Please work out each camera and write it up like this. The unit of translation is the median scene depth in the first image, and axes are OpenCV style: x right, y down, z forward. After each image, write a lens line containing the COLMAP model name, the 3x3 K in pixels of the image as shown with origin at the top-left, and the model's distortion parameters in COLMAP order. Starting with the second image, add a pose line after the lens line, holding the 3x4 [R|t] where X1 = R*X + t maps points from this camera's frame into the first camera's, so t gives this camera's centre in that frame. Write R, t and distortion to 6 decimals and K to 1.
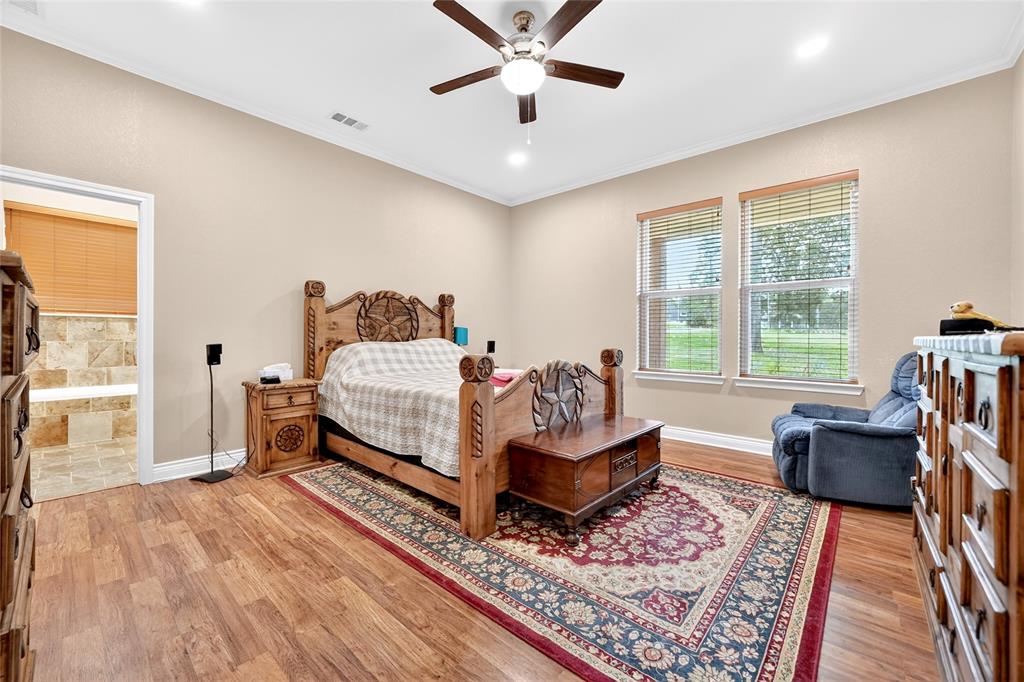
lens RADIAL K [[399.1, 0, 508.3], [0, 399.1, 338.8], [0, 0, 1]] dist [-0.010174, 0.002202]
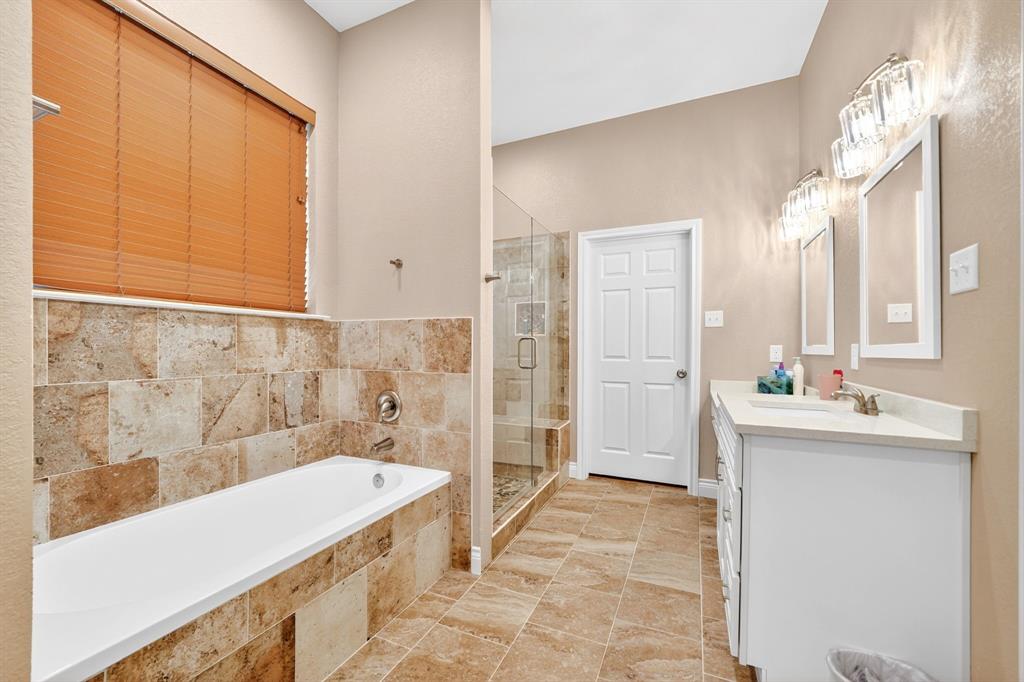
lens RADIAL K [[399.1, 0, 508.4], [0, 399.1, 351.1], [0, 0, 1]] dist [-0.010174, 0.002202]
pose [[0.954756, -0.003785, 0.297368, -0.963299], [0.004151, 0.999991, -0.000599, -0.017469], [-0.297363, 0.001806, 0.954763, 0.592278]]
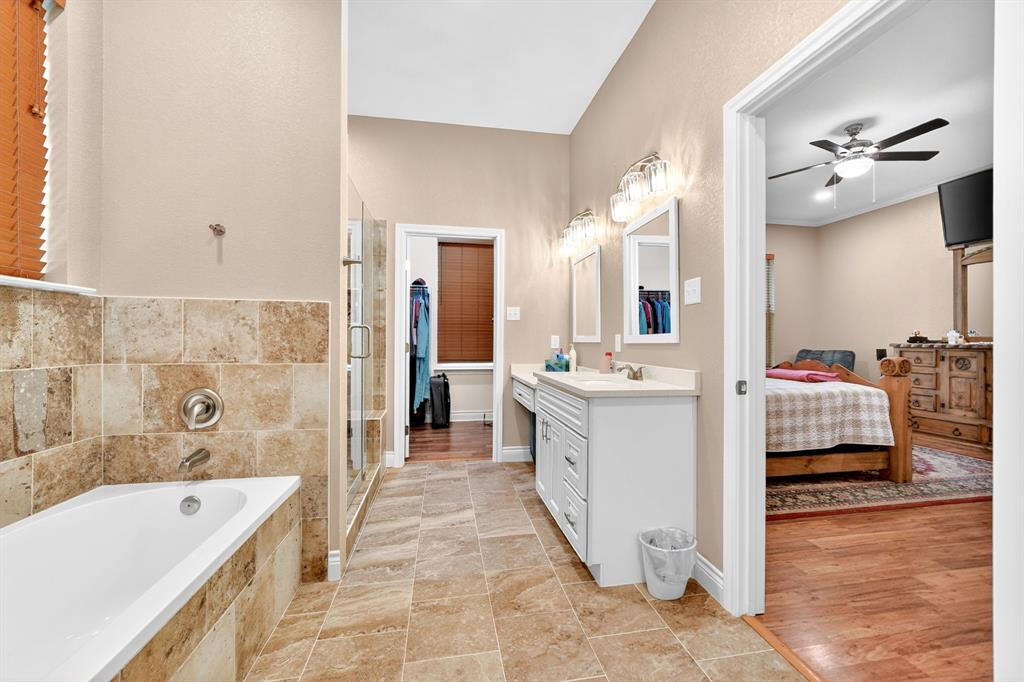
lens RADIAL K [[399.1, 0, 508.1], [0, 399.1, 340.8], [0, 0, 1]] dist [-0.010174, 0.002202]
pose [[0.617979, -0.002112, 0.786192, -1.085732], [0.005293, 0.999985, -0.001474, -0.013836], [-0.786177, 0.005073, 0.617980, 0.635709]]
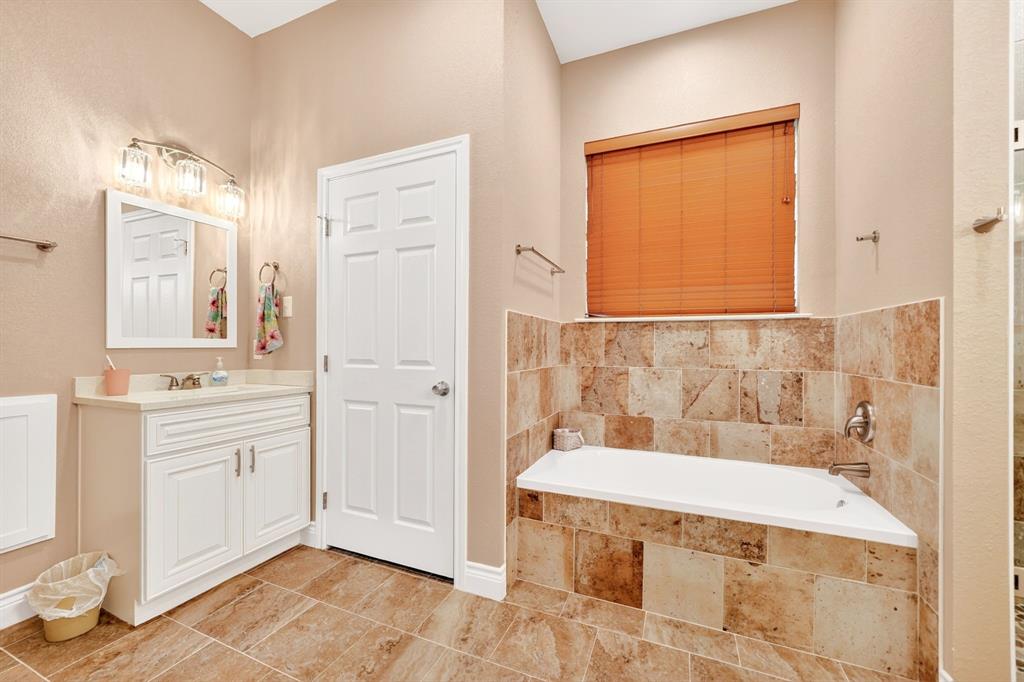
lens RADIAL K [[399.1, 0, 512.6], [0, 399.1, 347.9], [0, 0, 1]] dist [-0.010174, 0.002202]
pose [[0.329861, -0.002286, -0.944027, -0.690308], [-0.012048, 0.999905, -0.006631, -0.014946], [0.943953, 0.013561, 0.329802, 0.662471]]
